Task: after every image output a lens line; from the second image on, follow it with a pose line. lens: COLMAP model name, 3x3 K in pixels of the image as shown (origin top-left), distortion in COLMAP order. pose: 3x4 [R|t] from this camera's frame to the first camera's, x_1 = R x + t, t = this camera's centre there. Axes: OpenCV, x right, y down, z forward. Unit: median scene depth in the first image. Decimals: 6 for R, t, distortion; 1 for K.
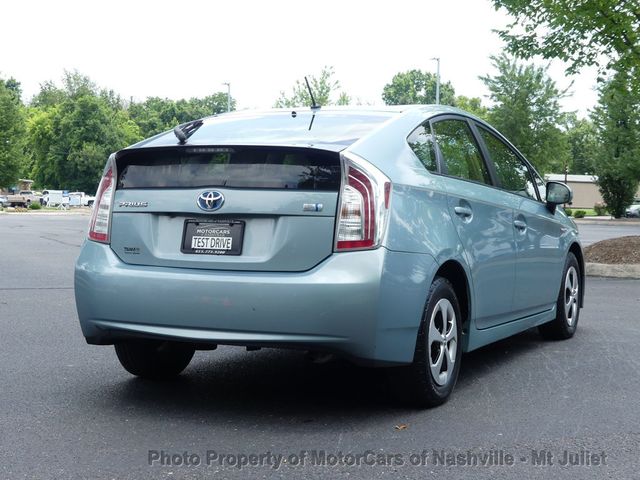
lens RADIAL K [[1116.2, 0, 320.0], [0, 1116.2, 240.0], [0, 0, 1]] dist [-0.004848, -0.024645]
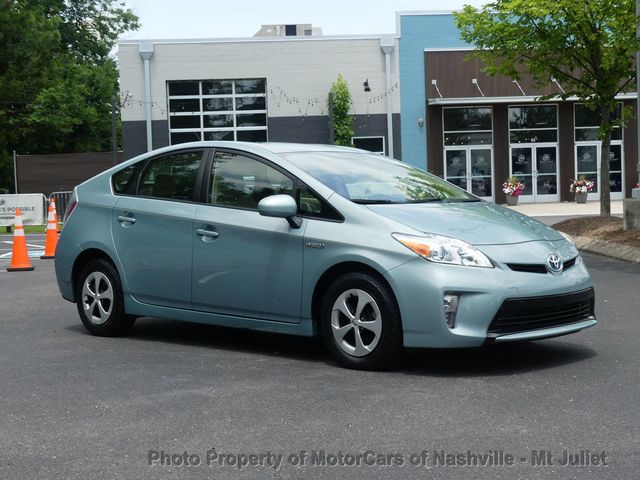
lens RADIAL K [[1086.0, 0, 320.0], [0, 1086.0, 240.0], [0, 0, 1]] dist [0.041770, -0.091904]
pose [[-0.311593, 0.033763, -0.949616, 1.599296], [-0.032237, 0.998418, 0.046076, -0.081978], [0.949669, 0.044970, -0.310012, 1.888841]]
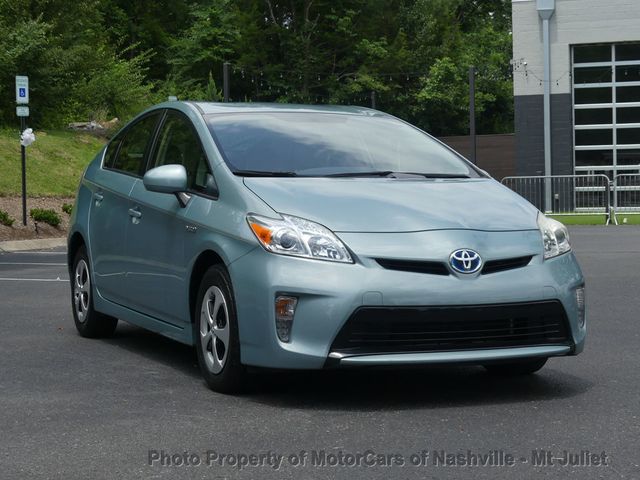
lens RADIAL K [[1329.2, 0, 320.0], [0, 1329.2, 240.0], [0, 0, 1]] dist [-0.047319, 0.197972]
pose [[-0.661799, 0.015215, -0.749527, 1.206139], [-0.042010, 0.997470, 0.057342, -0.081753], [0.748503, 0.069436, -0.659486, 2.411785]]
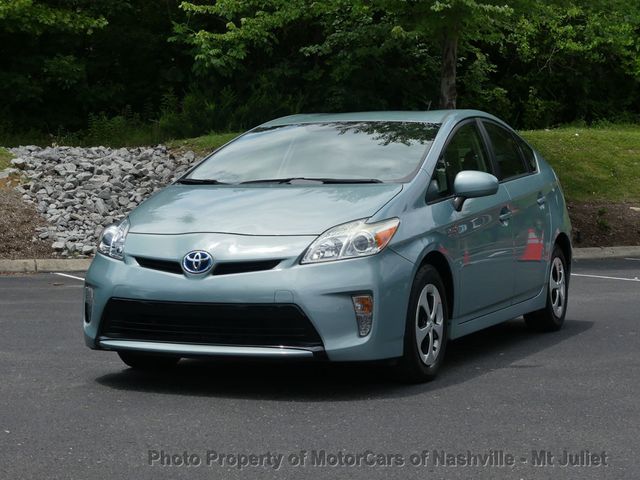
lens RADIAL K [[1355.2, 0, 320.0], [0, 1355.2, 240.0], [0, 0, 1]] dist [-0.020339, 0.037200]
pose [[-0.999746, -0.004631, -0.022055, 0.178804], [-0.006378, 0.996788, 0.079825, -0.125718], [0.021615, 0.079946, -0.996565, 3.017107]]
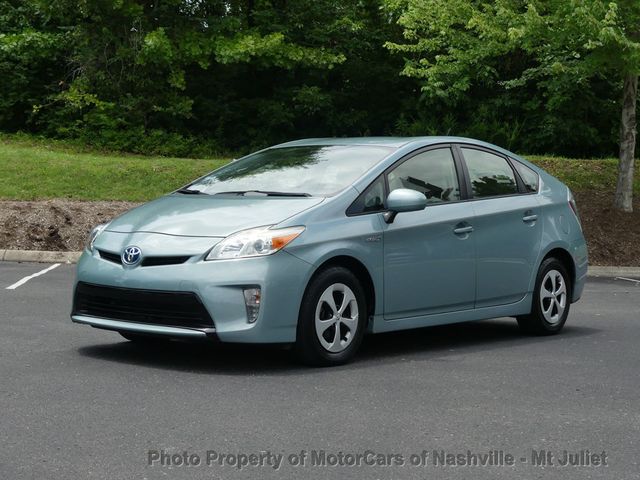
lens RADIAL K [[1202.5, 0, 320.0], [0, 1202.5, 240.0], [0, 0, 1]] dist [-0.034827, 0.048302]
pose [[-0.969202, -0.043246, 0.242440, -0.282399], [-0.025518, 0.996797, 0.075794, -0.132020], [-0.244941, 0.067273, -0.967201, 3.043625]]
